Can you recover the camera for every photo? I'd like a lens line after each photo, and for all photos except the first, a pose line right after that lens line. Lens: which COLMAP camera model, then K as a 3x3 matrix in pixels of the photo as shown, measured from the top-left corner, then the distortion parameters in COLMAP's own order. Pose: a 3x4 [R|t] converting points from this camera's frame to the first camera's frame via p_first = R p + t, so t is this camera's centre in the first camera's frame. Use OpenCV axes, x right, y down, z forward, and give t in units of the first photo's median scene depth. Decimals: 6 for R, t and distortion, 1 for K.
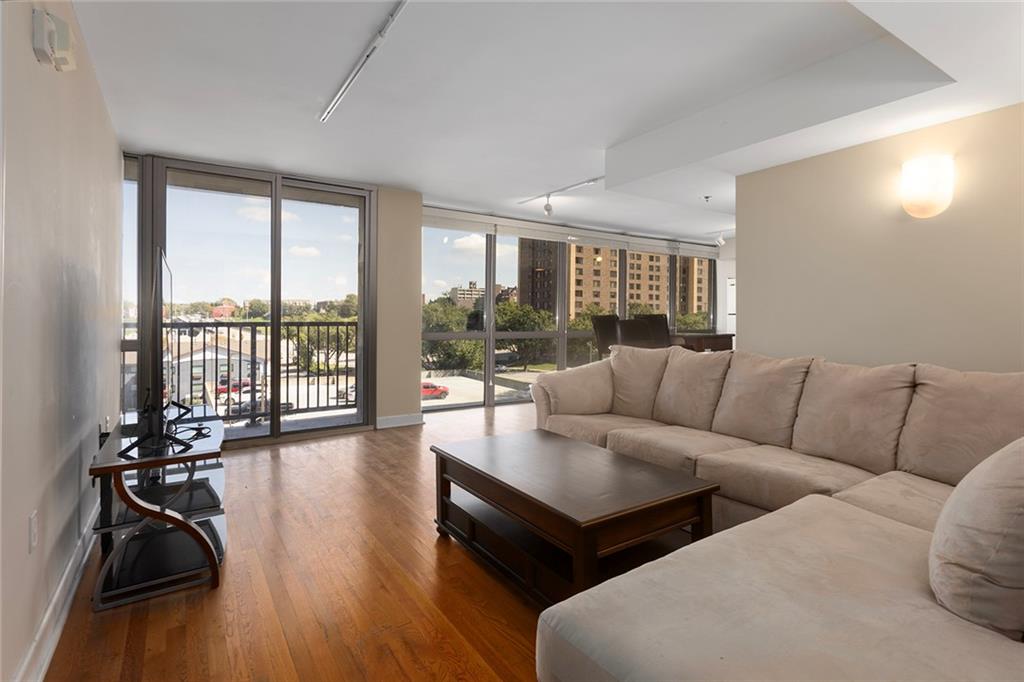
lens RADIAL K [[509.2, 0, 520.2], [0, 509.2, 311.4], [0, 0, 1]] dist [-0.000042, 0.000275]
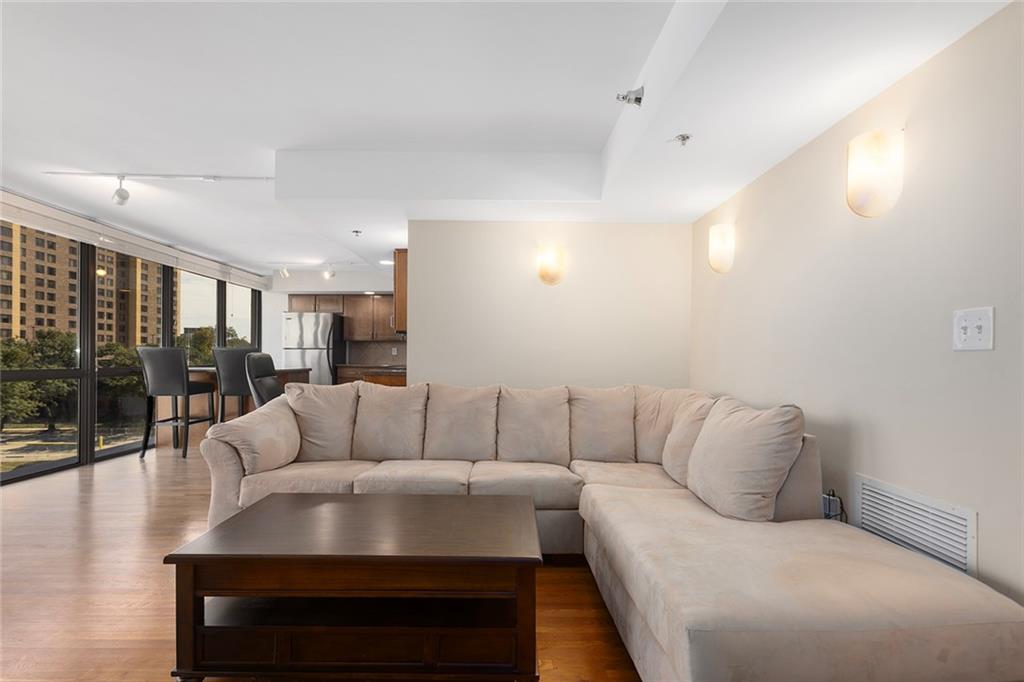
lens RADIAL K [[497.5, 0, 513.8], [0, 497.5, 358.6], [0, 0, 1]] dist [0.000631, 0.000065]
pose [[0.549468, -0.001059, 0.835514, -0.316719], [-0.019824, 0.999701, 0.014304, 0.005651], [-0.835280, -0.024423, 0.549282, 0.225897]]
